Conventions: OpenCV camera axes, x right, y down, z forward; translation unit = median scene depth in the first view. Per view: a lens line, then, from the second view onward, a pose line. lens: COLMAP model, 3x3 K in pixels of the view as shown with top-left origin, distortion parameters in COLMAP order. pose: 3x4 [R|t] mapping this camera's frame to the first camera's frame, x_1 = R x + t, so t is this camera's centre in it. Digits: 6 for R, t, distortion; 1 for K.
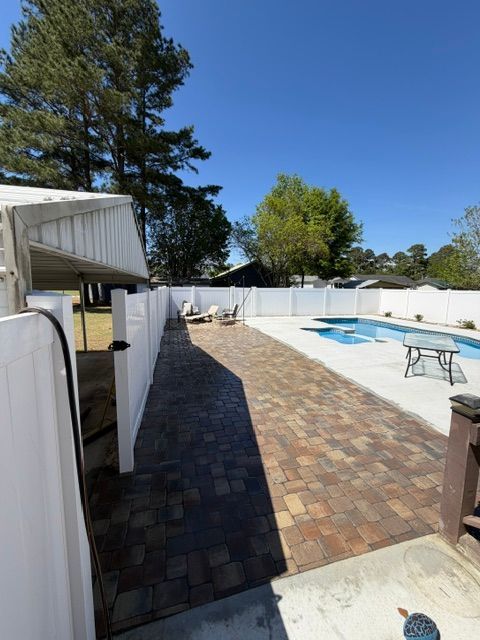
lens RADIAL K [[258.0, 0, 240.0], [0, 258.0, 320.0], [0, 0, 1]] dist [0.000446, -0.000270]
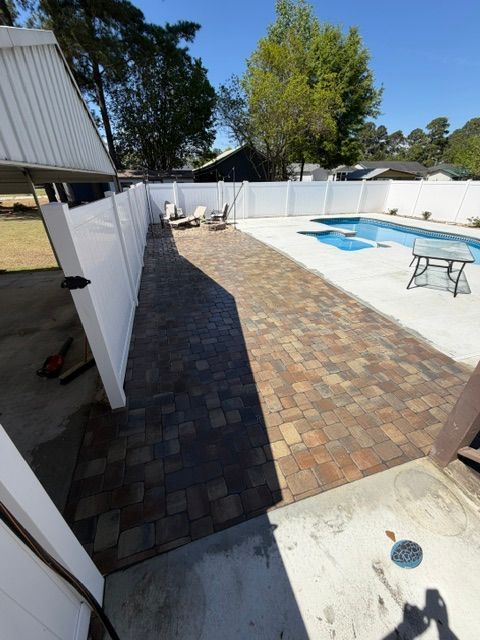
lens RADIAL K [[258.0, 0, 240.0], [0, 258.0, 320.0], [0, 0, 1]] dist [0.000446, -0.000270]
pose [[0.999239, -0.032414, 0.021676, 0.003493], [0.022320, 0.931253, 0.363688, -0.031285], [-0.031975, -0.362928, 0.931268, 0.101267]]
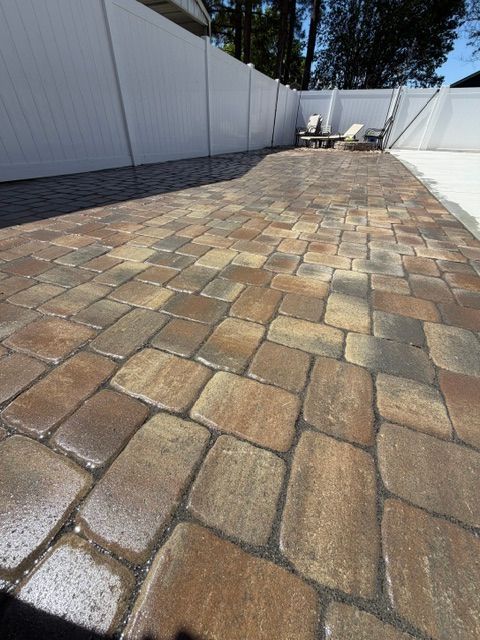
lens RADIAL K [[258.0, 0, 240.0], [0, 258.0, 320.0], [0, 0, 1]] dist [0.000446, -0.000270]
pose [[0.797429, 0.364486, -0.480892, 0.433224], [-0.099350, 0.865384, 0.491162, 0.228336], [0.595178, -0.343890, 0.726294, 0.441947]]
